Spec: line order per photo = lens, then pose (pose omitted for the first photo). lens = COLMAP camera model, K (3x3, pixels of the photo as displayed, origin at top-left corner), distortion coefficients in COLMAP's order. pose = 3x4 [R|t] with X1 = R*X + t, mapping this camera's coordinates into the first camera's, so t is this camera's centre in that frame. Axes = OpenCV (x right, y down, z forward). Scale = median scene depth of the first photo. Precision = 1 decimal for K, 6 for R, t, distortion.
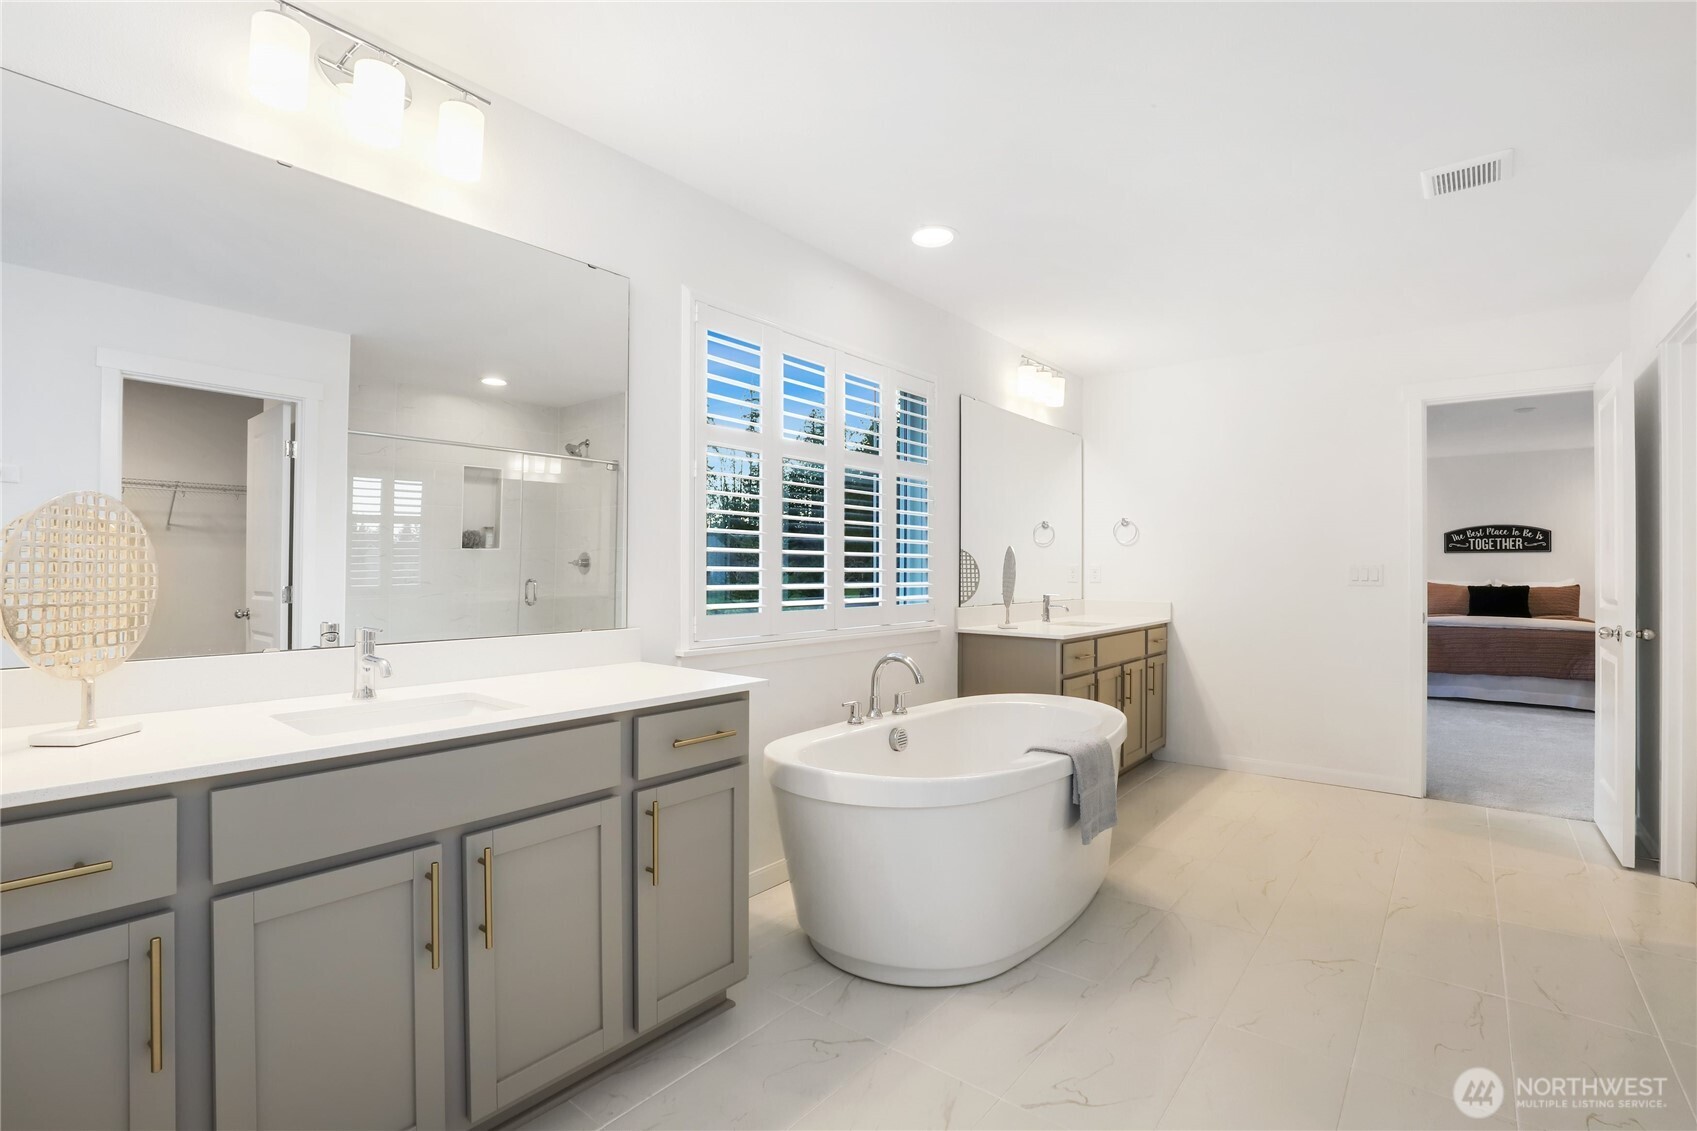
lens RADIAL K [[778.2, 0, 853.3], [0, 778.2, 568.5], [0, 0, 1]] dist [-0.030724, 0.006052]
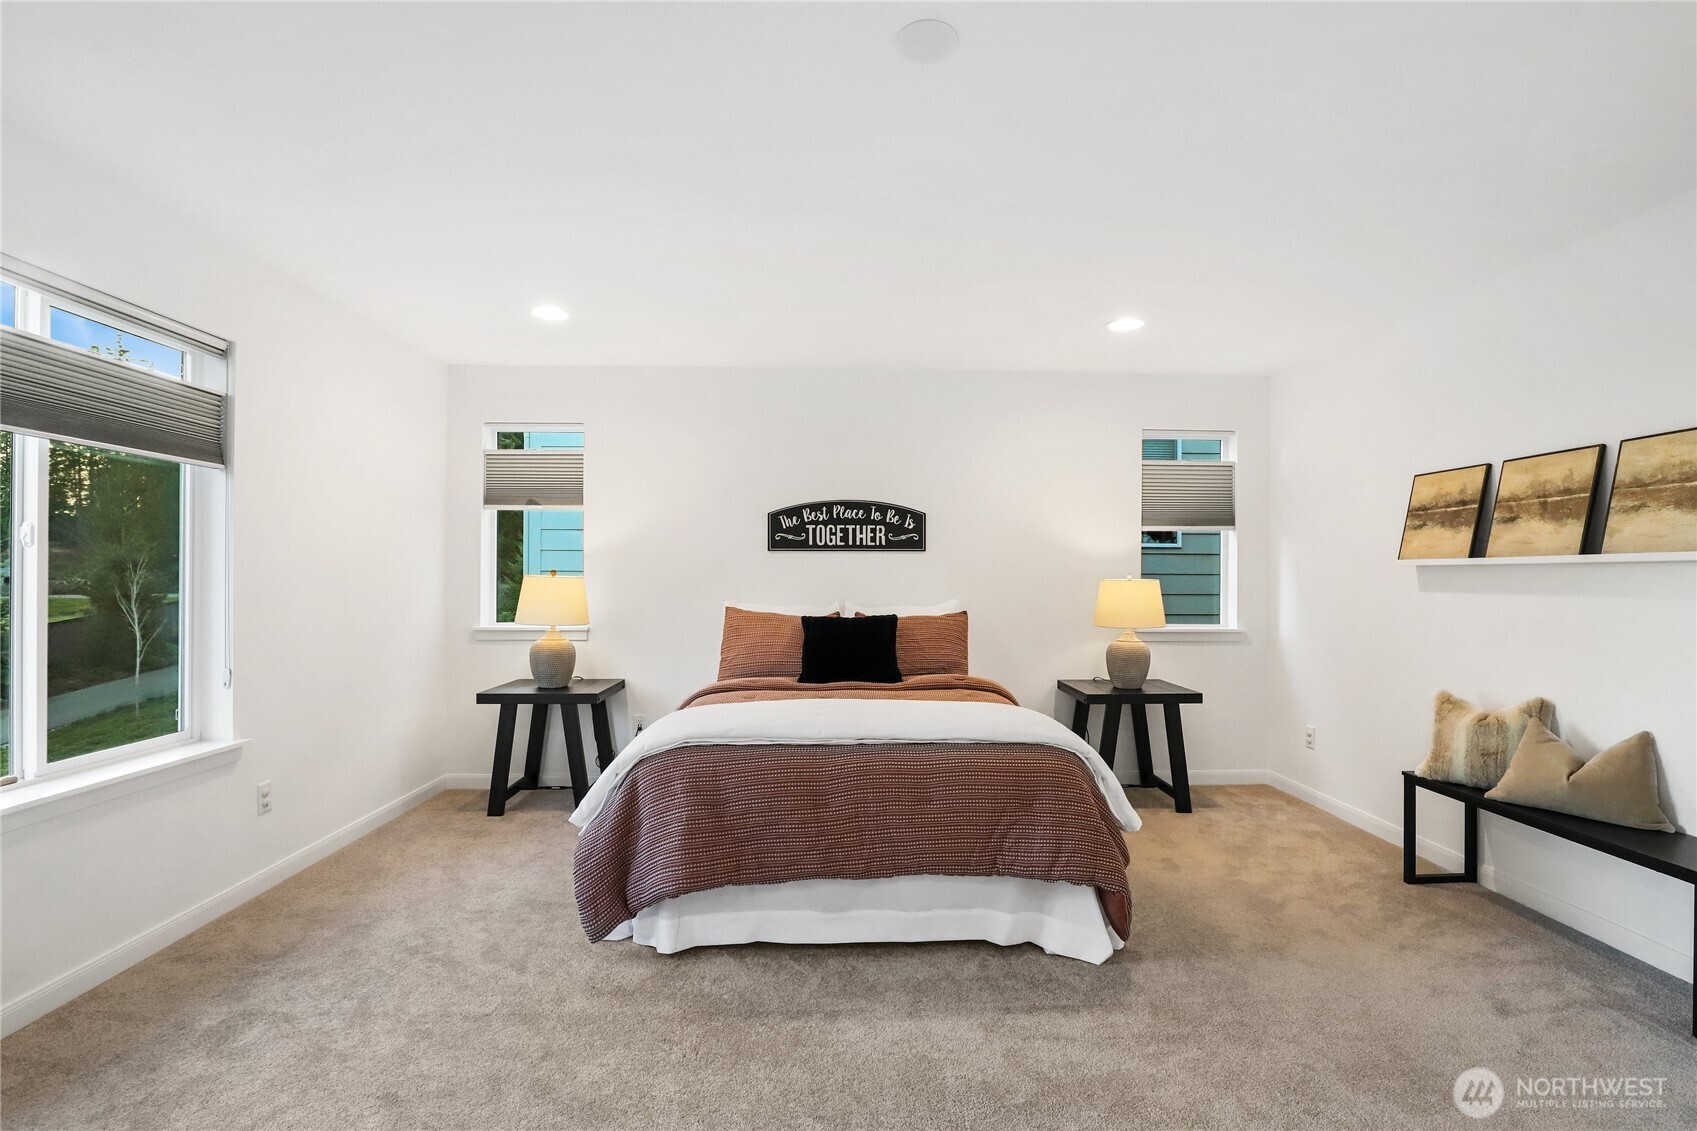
lens RADIAL K [[778.2, 0, 853.3], [0, 778.2, 568.5], [0, 0, 1]] dist [-0.030724, 0.006052]
pose [[0.763854, 0.009359, 0.645321, 0.498576], [-0.000183, 0.999898, -0.014285, -0.001326], [-0.645389, 0.010793, 0.763778, 0.587199]]
